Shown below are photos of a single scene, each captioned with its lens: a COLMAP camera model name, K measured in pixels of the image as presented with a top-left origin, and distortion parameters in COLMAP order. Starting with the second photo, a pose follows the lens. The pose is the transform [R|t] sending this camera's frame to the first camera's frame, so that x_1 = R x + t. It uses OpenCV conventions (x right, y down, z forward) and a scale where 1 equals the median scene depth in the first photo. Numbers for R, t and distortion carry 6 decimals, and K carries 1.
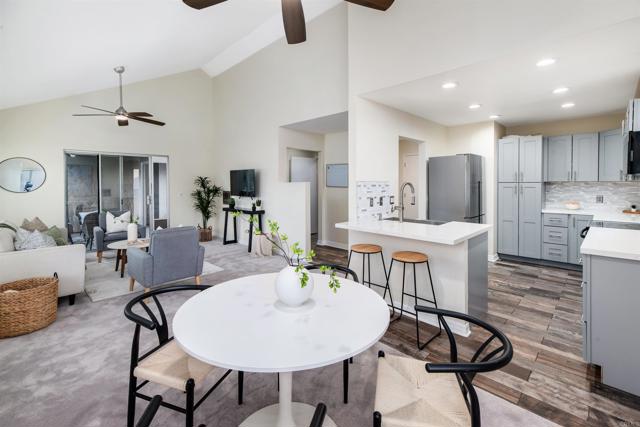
lens RADIAL K [[284.7, 0, 321.3], [0, 284.7, 190.6], [0, 0, 1]] dist [0.009692, -0.000149]
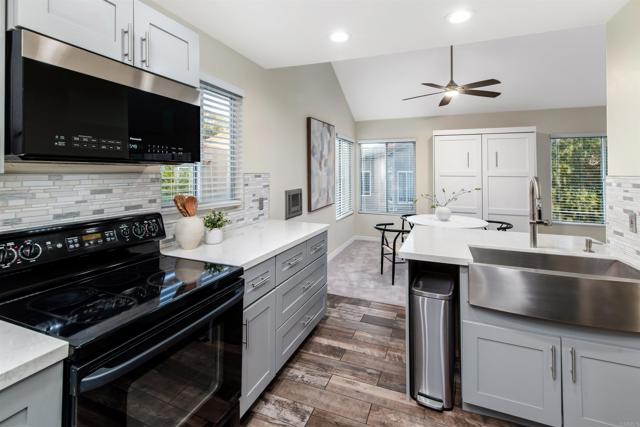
lens RADIAL K [[303.0, 0, 319.7], [0, 303.0, 171.3], [0, 0, 1]] dist [0.005864, 0.000473]
pose [[-0.920018, -0.004556, -0.391849, 0.639926], [-0.015051, 0.999605, 0.023716, -0.034079], [0.391587, 0.027717, -0.919724, 0.963646]]
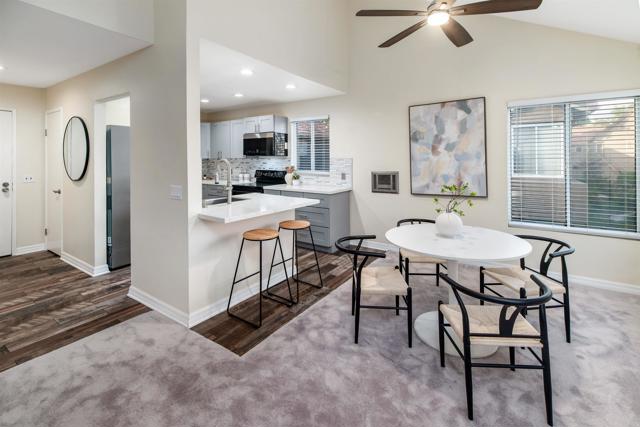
lens RADIAL K [[291.7, 0, 321.5], [0, 291.7, 165.5], [0, 0, 1]] dist [0.001833, 0.000133]
pose [[-0.182386, -0.021645, 0.982989, -0.471596], [0.029524, 0.999186, 0.027479, -0.019050], [-0.982784, 0.034034, -0.181599, 0.606742]]
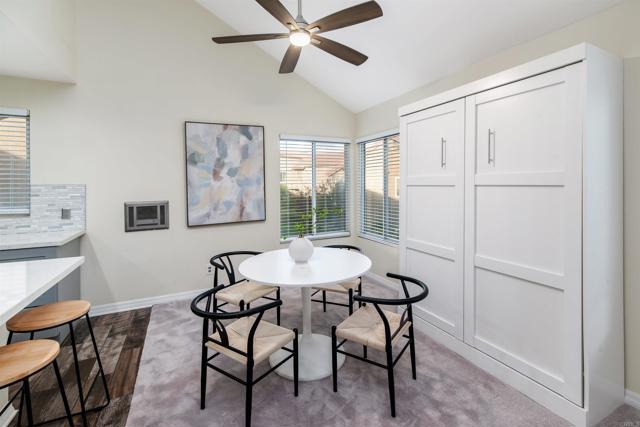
lens RADIAL K [[290.6, 0, 322.0], [0, 290.6, 184.7], [0, 0, 1]] dist [0.006179, 0.000231]
pose [[-0.941529, 0.010200, 0.336778, -0.225417], [0.019881, 0.999482, 0.025308, -0.018871], [-0.336345, 0.030524, -0.941244, 0.754715]]
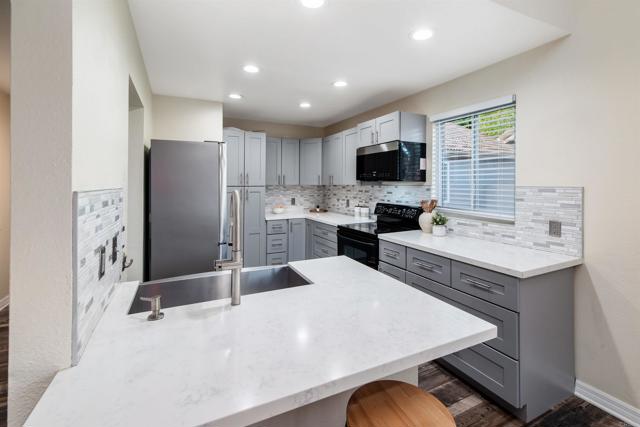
lens RADIAL K [[290.6, 0, 322.0], [0, 290.6, 184.7], [0, 0, 1]] dist [0.006179, 0.000231]
pose [[0.328356, -0.000524, 0.944554, -0.021632], [0.023997, 0.999682, -0.007788, -0.022105], [-0.944249, 0.025223, 0.328264, 0.533987]]
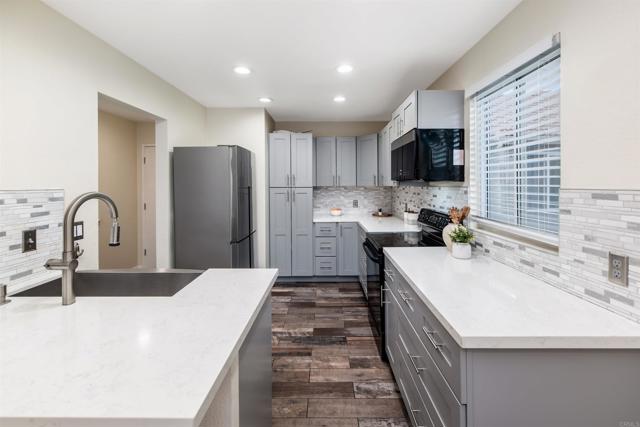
lens RADIAL K [[290.6, 0, 322.0], [0, 290.6, 184.7], [0, 0, 1]] dist [0.006179, 0.000231]
pose [[0.718821, -0.000901, 0.695195, 0.175145], [0.021099, 0.999567, -0.020520, -0.018250], [-0.694875, 0.029419, 0.718528, 0.343625]]
